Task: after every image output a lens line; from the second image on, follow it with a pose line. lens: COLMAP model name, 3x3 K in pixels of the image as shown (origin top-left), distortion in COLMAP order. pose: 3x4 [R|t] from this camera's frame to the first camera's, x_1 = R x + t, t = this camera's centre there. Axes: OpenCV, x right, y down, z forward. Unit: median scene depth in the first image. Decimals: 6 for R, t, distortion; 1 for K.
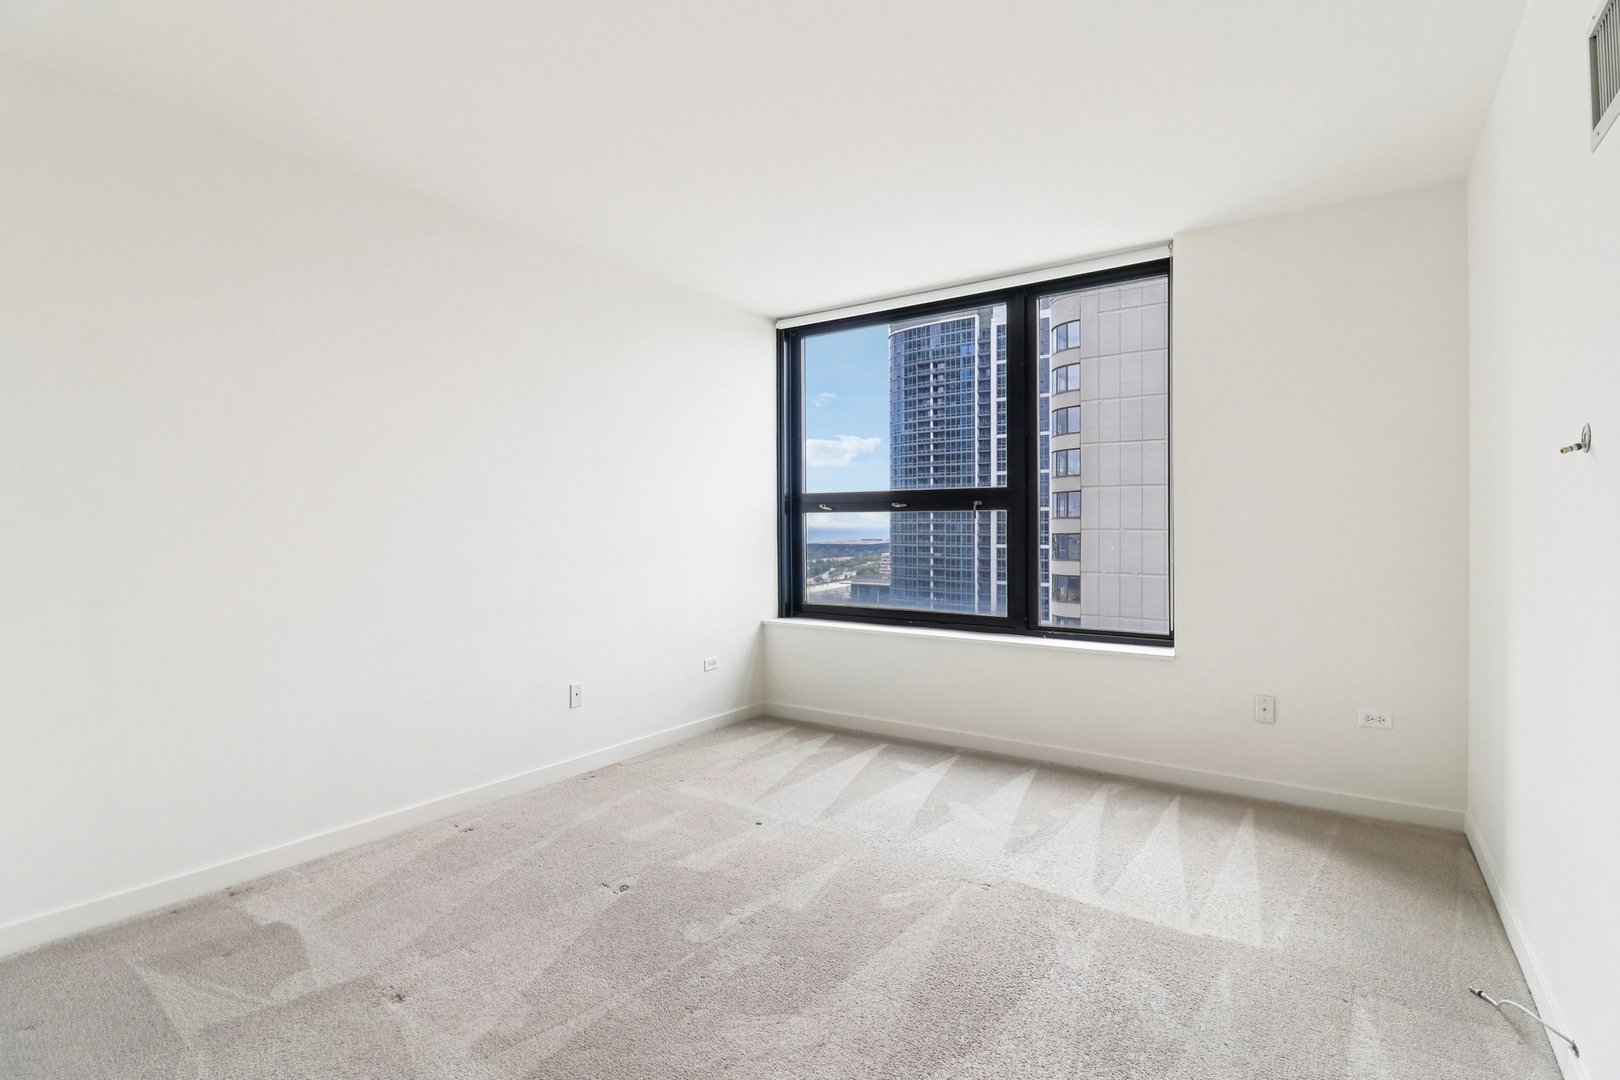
lens RADIAL K [[777.9, 0, 806.0], [0, 777.9, 531.2], [0, 0, 1]] dist [-0.015893, -0.010437]
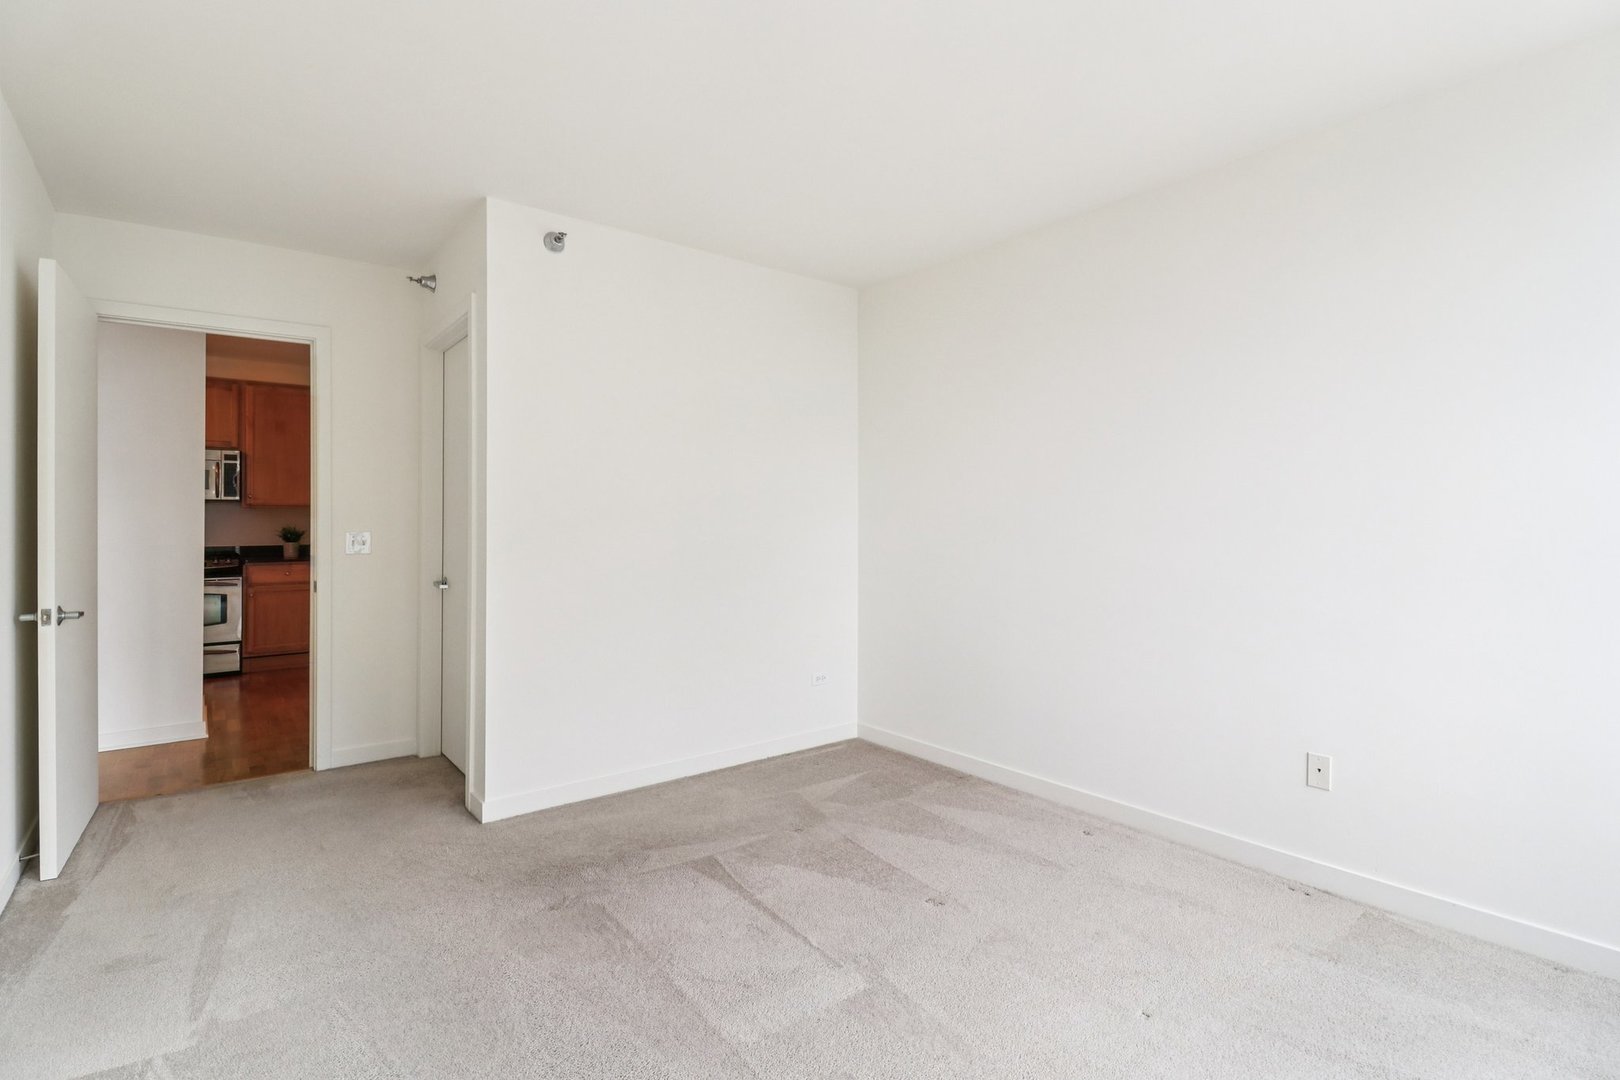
lens RADIAL K [[777.9, 0, 807.6], [0, 777.9, 537.6], [0, 0, 1]] dist [-0.015893, -0.010437]
pose [[-0.298145, 0.015930, -0.954388, 0.496460], [-0.009503, 0.999762, 0.019656, -0.007110], [0.954473, 0.014930, -0.297922, 0.771601]]
